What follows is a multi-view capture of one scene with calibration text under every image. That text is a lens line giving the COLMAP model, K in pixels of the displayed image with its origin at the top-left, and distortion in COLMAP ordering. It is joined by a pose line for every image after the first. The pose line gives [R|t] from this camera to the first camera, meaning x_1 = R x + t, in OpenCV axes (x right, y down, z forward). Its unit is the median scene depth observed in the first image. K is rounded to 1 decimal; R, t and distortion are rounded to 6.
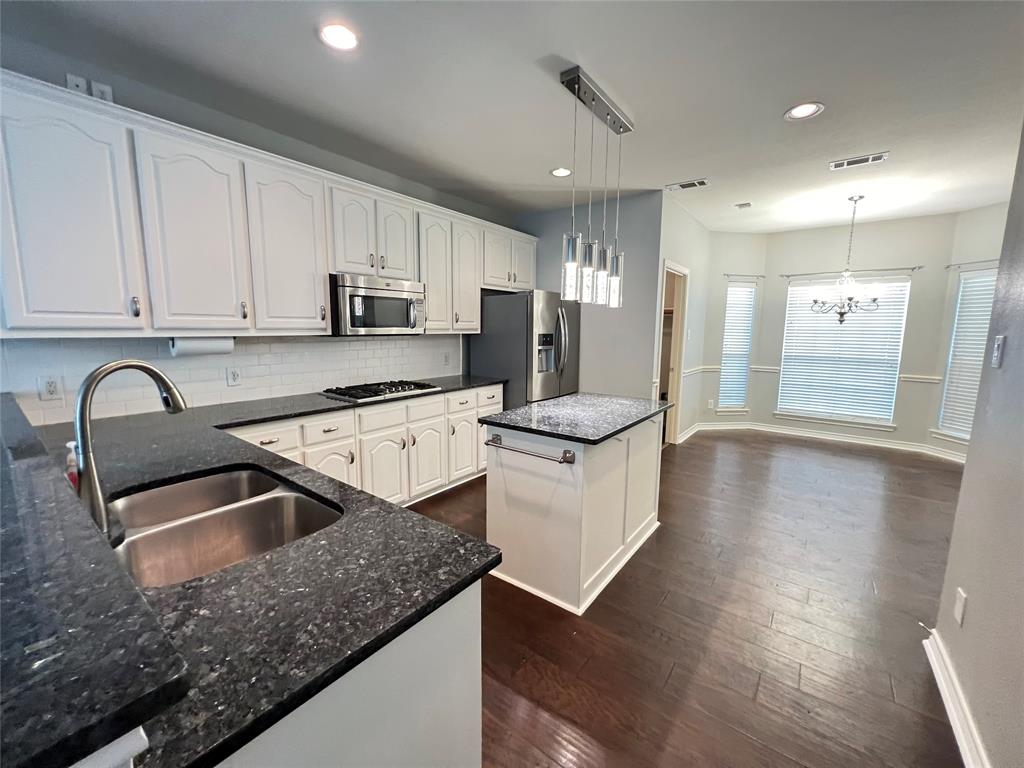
lens RADIAL K [[411.6, 0, 508.0], [0, 411.6, 381.2], [0, 0, 1]] dist [-0.004402, 0.000521]
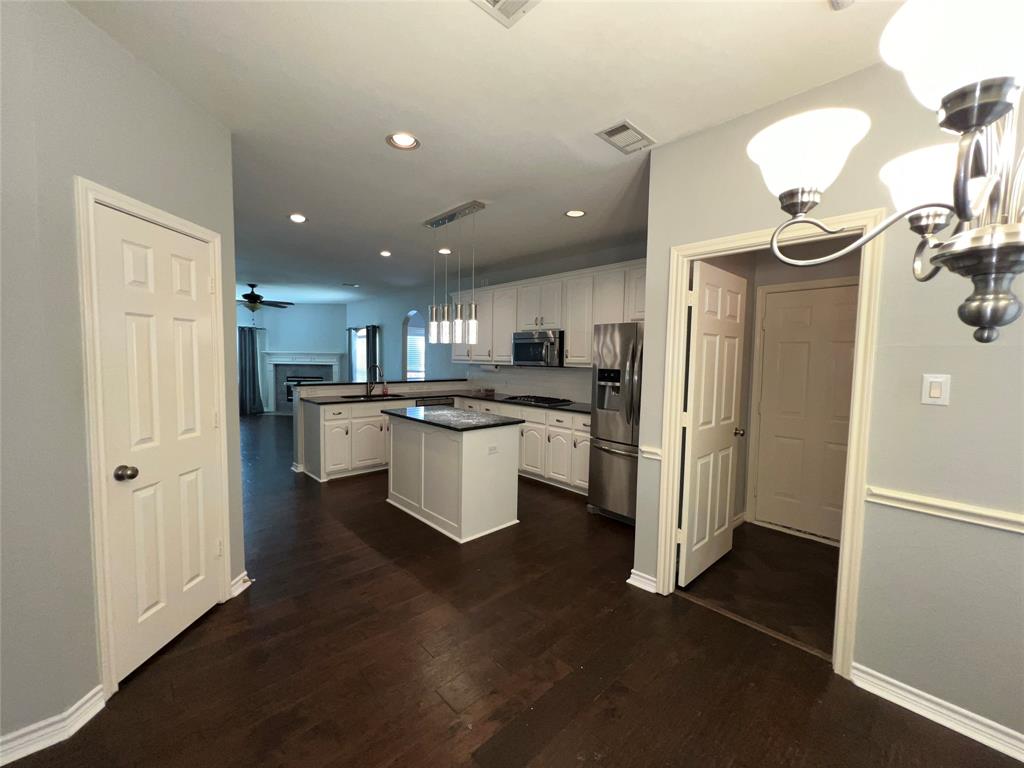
lens RADIAL K [[411.6, 0, 508.0], [0, 411.6, 381.2], [0, 0, 1]] dist [-0.004402, 0.000521]
pose [[-0.162965, 0.044259, -0.985639, 1.156503], [-0.146166, 0.986887, 0.068482, -0.130866], [0.975745, 0.155226, -0.154359, 1.019164]]
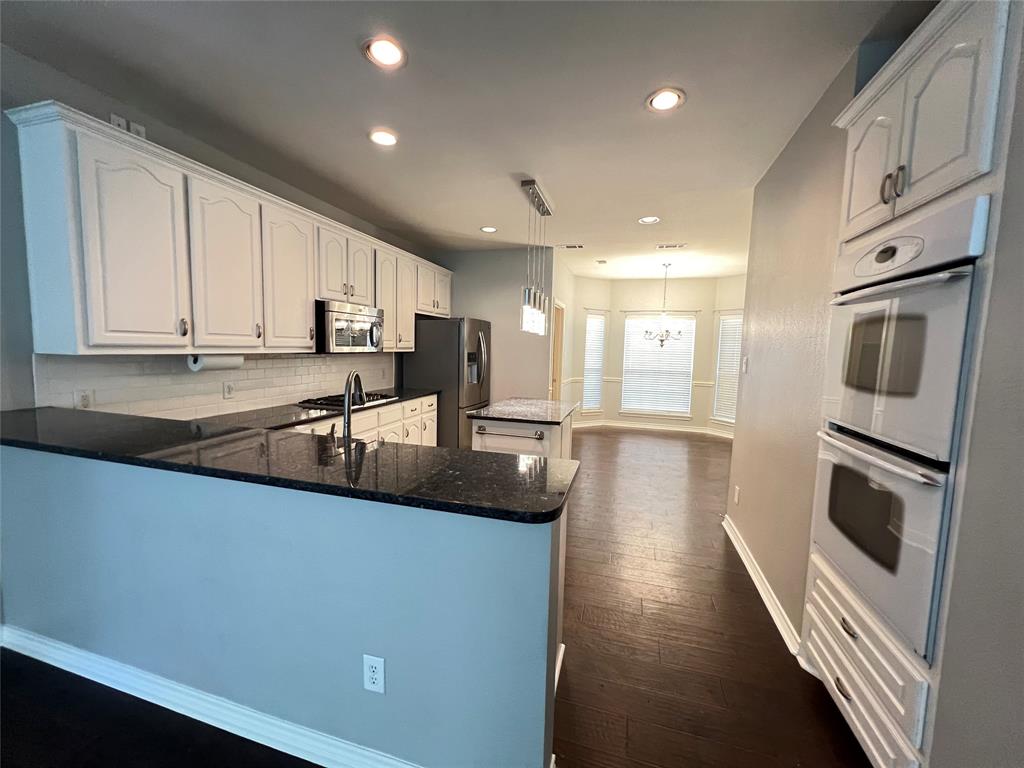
lens RADIAL K [[411.6, 0, 508.0], [0, 411.6, 381.2], [0, 0, 1]] dist [-0.004402, 0.000521]
pose [[0.934001, -0.015240, 0.356946, -0.275177], [0.029148, 0.999010, -0.033617, 0.017651], [-0.356080, 0.041803, 0.933520, -0.210116]]
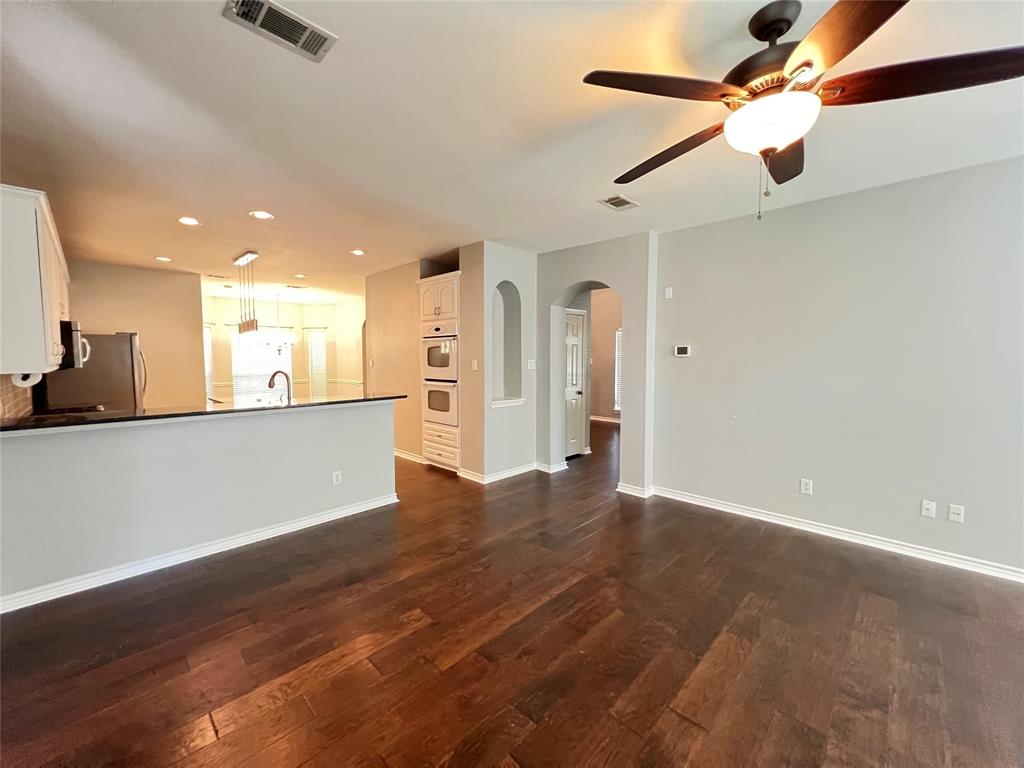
lens RADIAL K [[411.6, 0, 508.0], [0, 411.6, 381.2], [0, 0, 1]] dist [-0.004402, 0.000521]
pose [[0.124566, -0.068261, 0.989860, -1.201708], [0.132355, 0.989858, 0.051605, 0.032663], [-0.983344, 0.124585, 0.132337, -0.390000]]
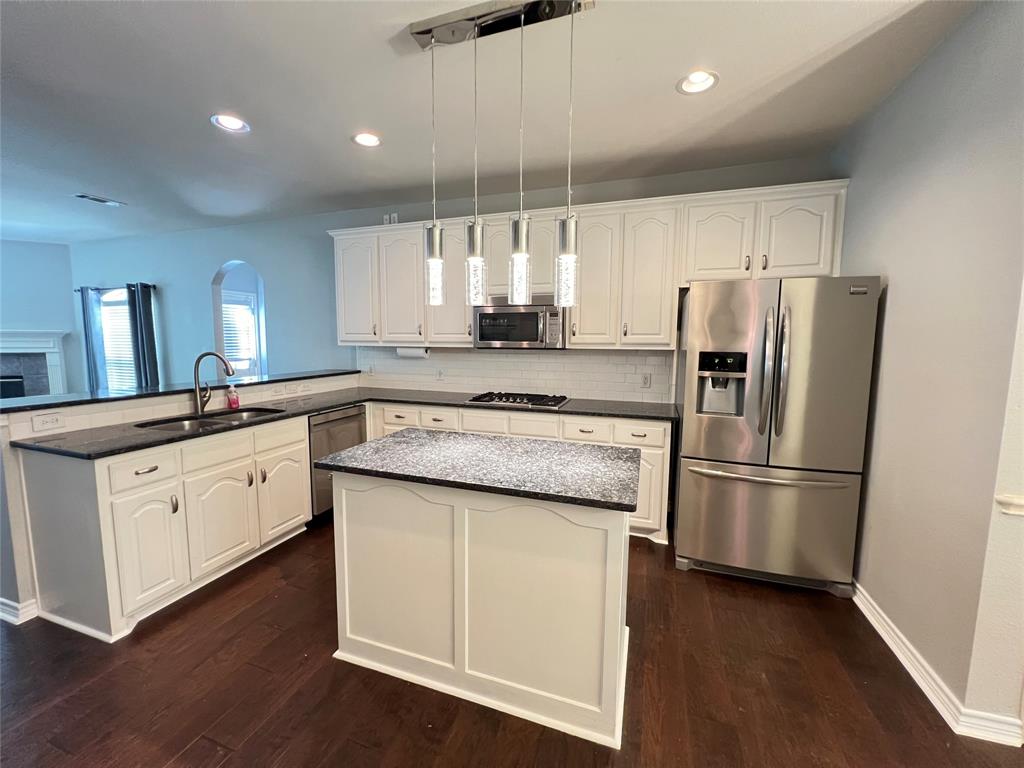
lens RADIAL K [[411.6, 0, 508.0], [0, 411.6, 381.2], [0, 0, 1]] dist [-0.004402, 0.000521]
pose [[0.313011, 0.090380, -0.945439, 0.624470], [-0.126063, 0.990608, 0.052961, -0.072073], [0.941346, 0.102607, 0.321465, 0.568484]]
